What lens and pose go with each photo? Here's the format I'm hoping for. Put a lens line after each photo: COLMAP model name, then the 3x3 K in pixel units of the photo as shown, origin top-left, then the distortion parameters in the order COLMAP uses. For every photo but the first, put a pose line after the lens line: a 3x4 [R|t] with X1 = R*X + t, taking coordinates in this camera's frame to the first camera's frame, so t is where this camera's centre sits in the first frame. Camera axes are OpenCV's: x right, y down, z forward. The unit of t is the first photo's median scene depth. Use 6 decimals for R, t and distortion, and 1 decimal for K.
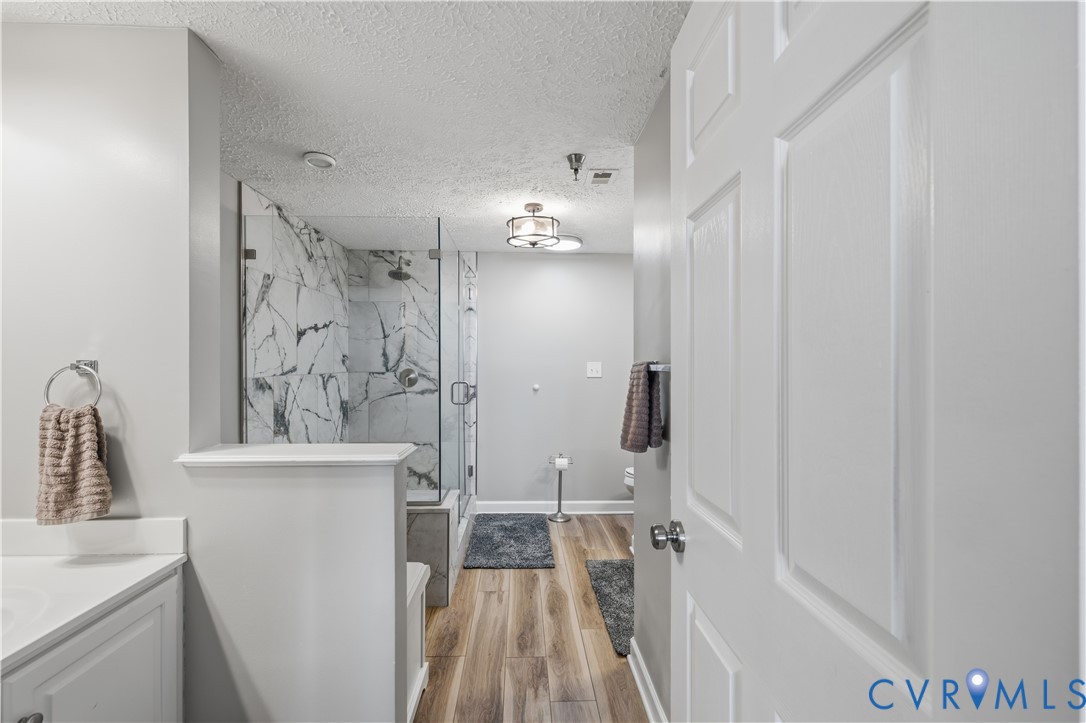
lens RADIAL K [[460.3, 0, 543.0], [0, 460.3, 361.5], [0, 0, 1]] dist [-0.000470, 0.000062]
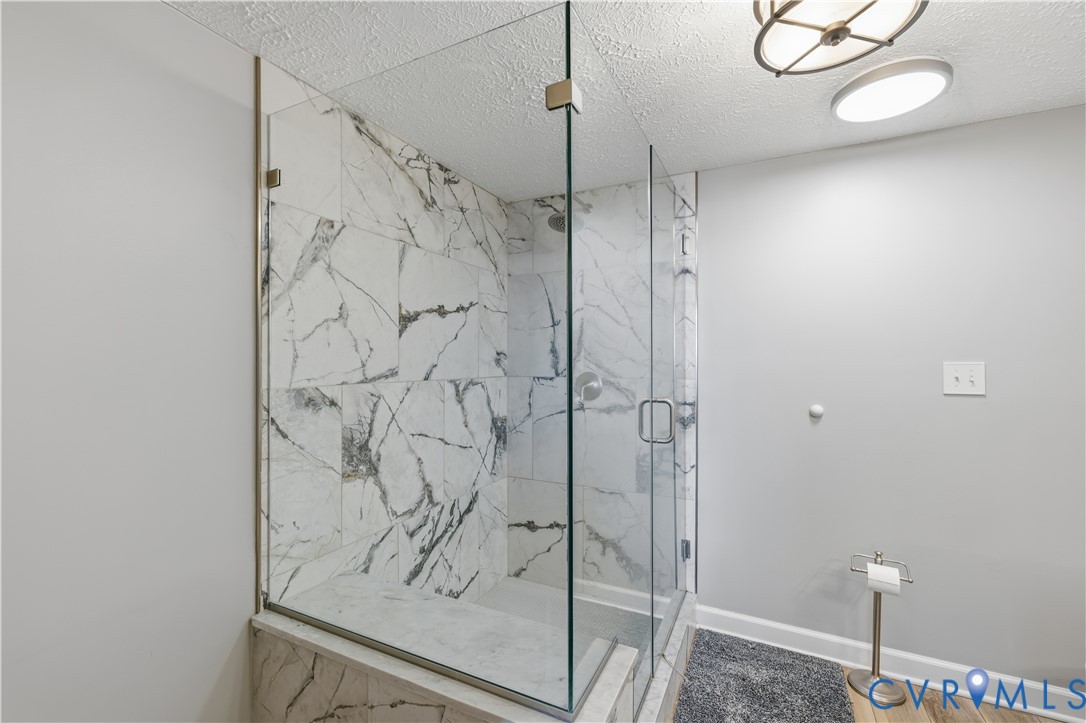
lens RADIAL K [[460.3, 0, 543.0], [0, 460.3, 361.5], [0, 0, 1]] dist [-0.000470, 0.000062]
pose [[0.872921, -0.002723, -0.487855, -0.036161], [0.002273, 0.999996, -0.001515, 0.001587], [0.487857, 0.000214, 0.872924, 0.470822]]
